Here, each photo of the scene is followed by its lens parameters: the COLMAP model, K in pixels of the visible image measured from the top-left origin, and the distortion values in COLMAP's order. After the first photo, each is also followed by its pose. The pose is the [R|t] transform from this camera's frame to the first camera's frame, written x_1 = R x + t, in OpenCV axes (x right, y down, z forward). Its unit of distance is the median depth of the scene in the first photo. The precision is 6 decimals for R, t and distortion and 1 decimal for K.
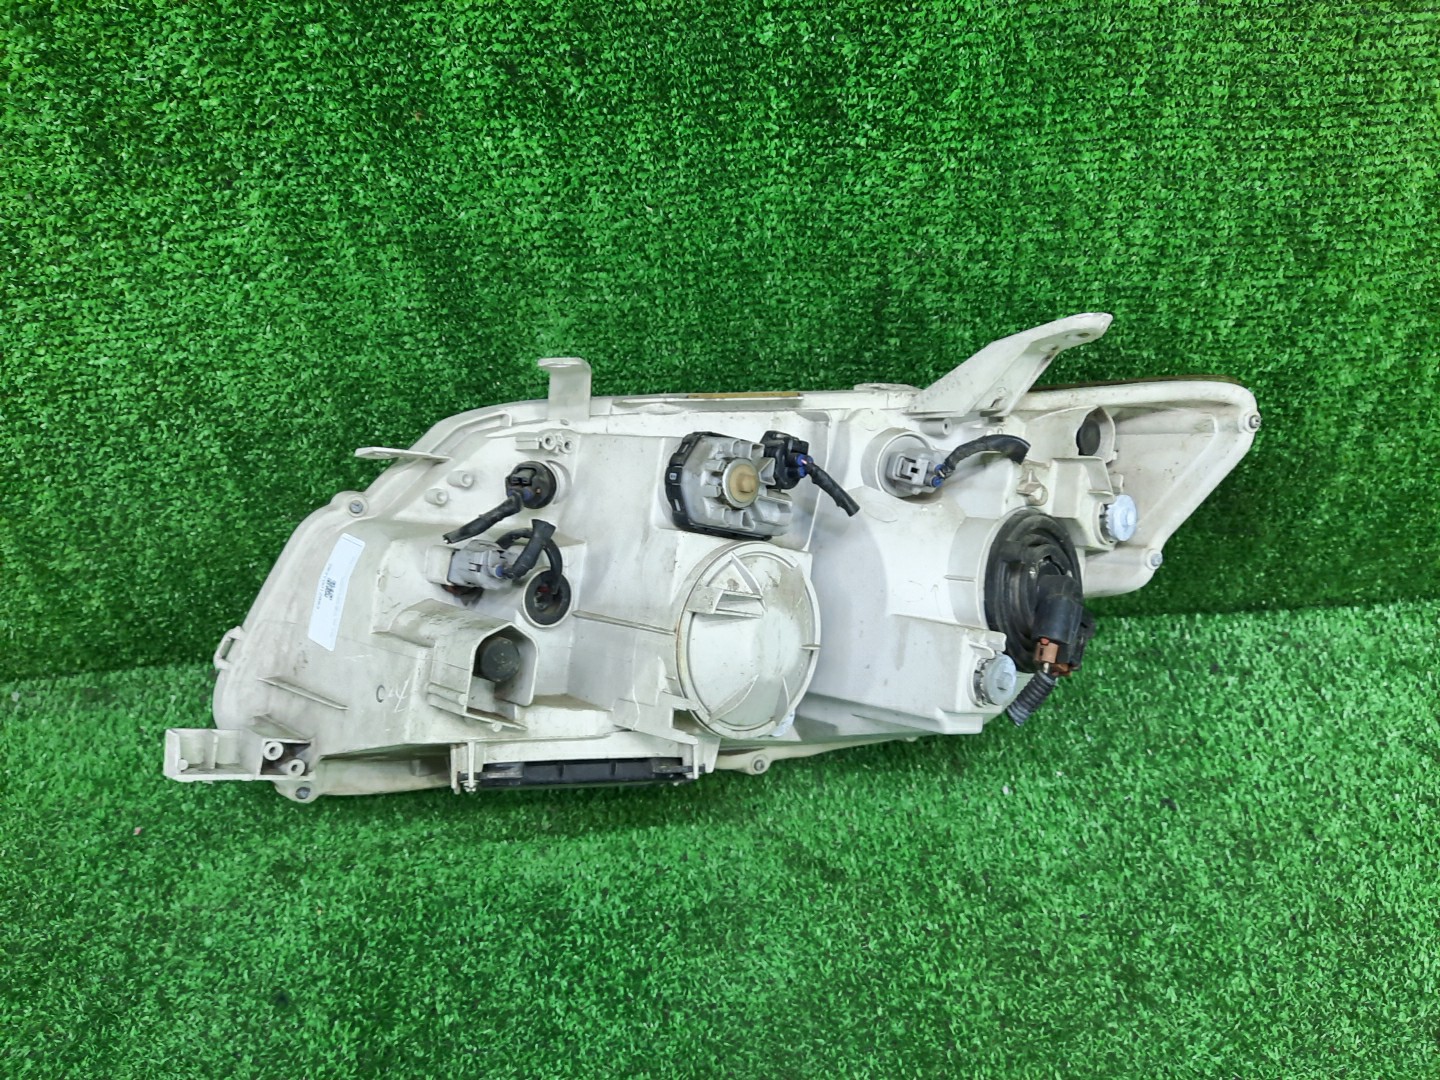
lens RADIAL K [[1021.2, 0, 720.0], [0, 1021.2, 540.0], [0, 0, 1]] dist [0.003313, -0.028724]
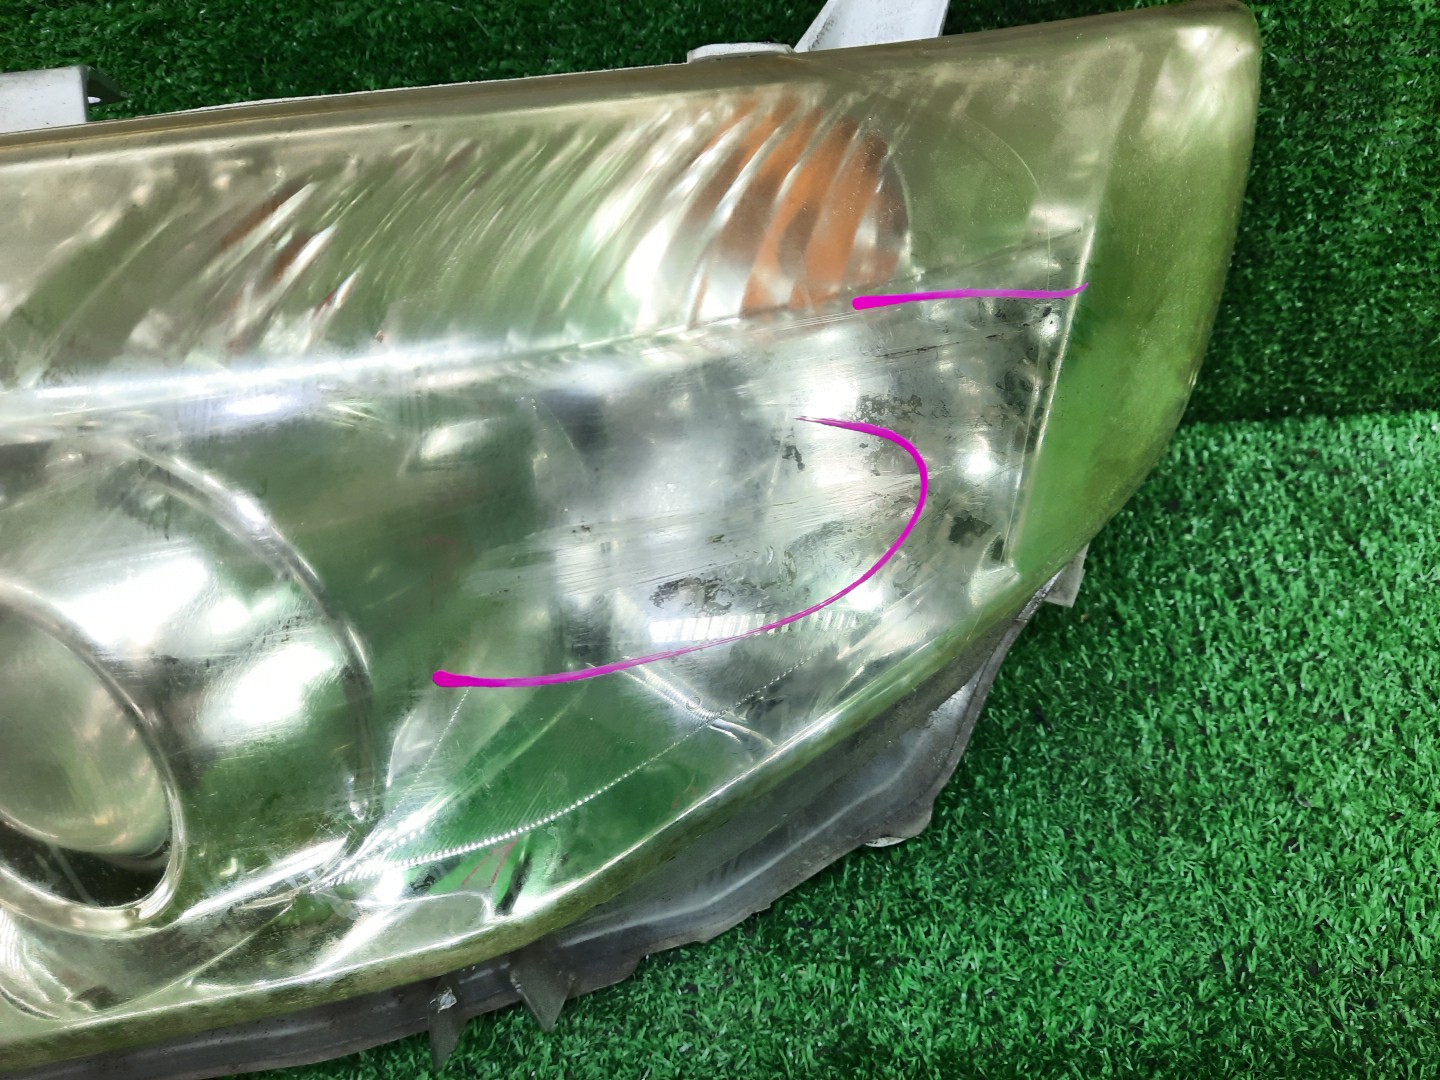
lens RADIAL K [[1077.4, 0, 707.5], [0, 1077.4, 537.2], [0, 0, 1]] dist [-0.004387, -0.011067]
pose [[0.994599, 0.020218, -0.101802, 0.312655], [-0.012826, 0.997268, 0.072746, 0.114028], [0.102995, -0.071048, 0.992141, 0.401366]]
